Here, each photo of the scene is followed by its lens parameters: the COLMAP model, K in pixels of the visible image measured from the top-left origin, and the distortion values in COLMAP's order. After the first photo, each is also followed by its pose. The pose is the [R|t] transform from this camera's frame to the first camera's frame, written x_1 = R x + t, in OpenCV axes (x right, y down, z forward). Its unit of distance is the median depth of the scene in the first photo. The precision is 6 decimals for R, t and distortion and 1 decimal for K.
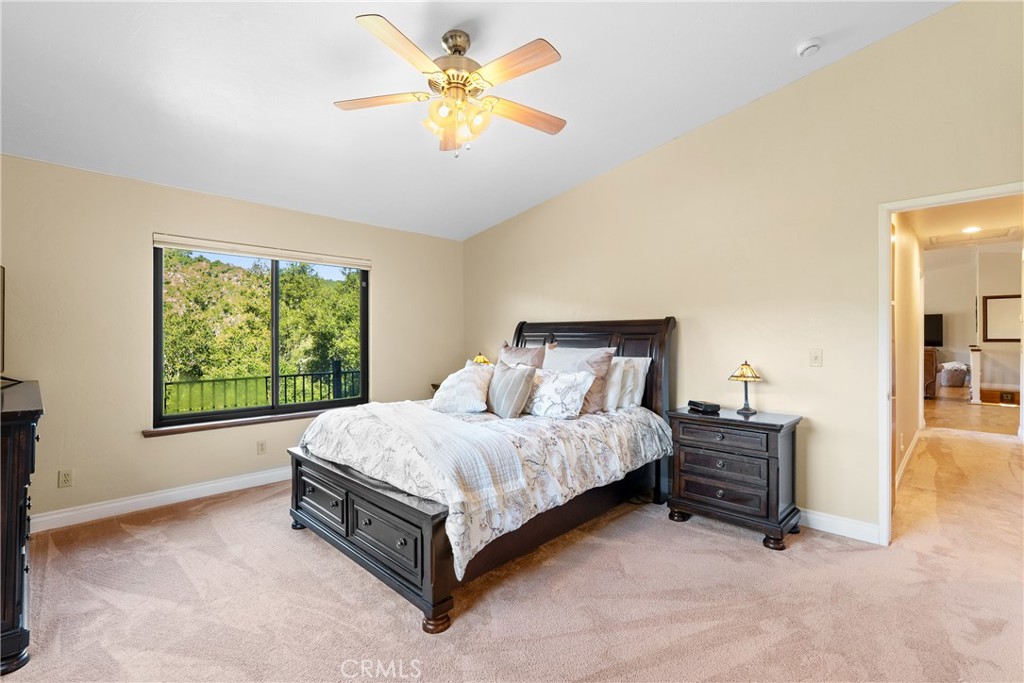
lens RADIAL K [[467.9, 0, 513.4], [0, 467.9, 339.2], [0, 0, 1]] dist [-0.010285, 0.000358]
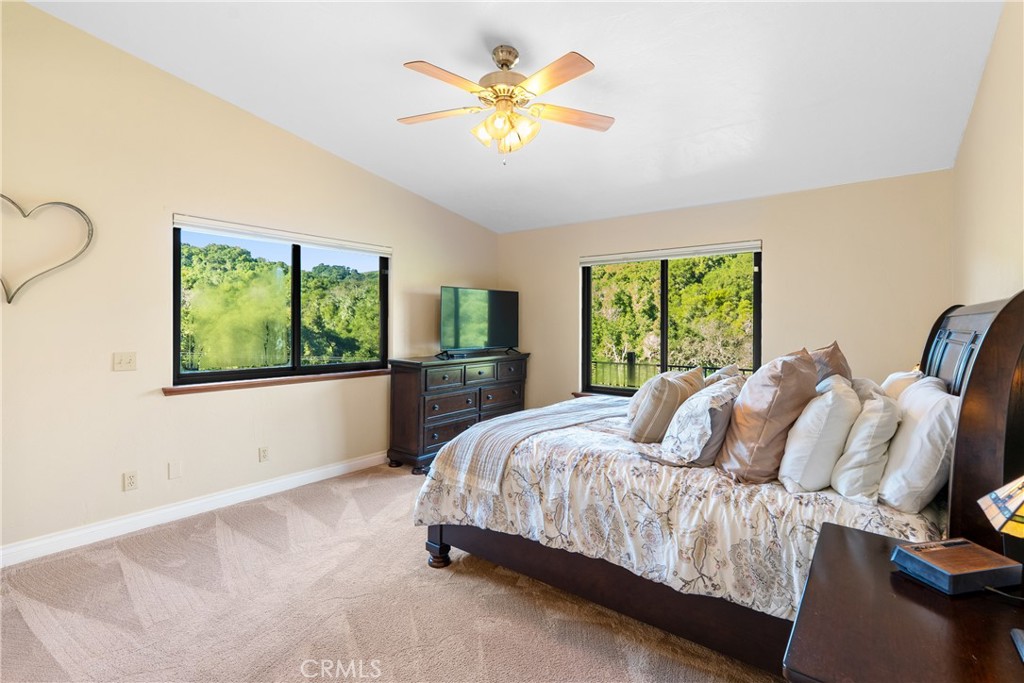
lens RADIAL K [[467.9, 0, 517.1], [0, 467.9, 332.6], [0, 0, 1]] dist [-0.010285, 0.000358]
pose [[0.111478, 0.018462, -0.993595, 0.787382], [-0.008122, 0.999811, 0.017667, -0.021102], [0.993734, 0.006101, 0.111607, 0.765193]]
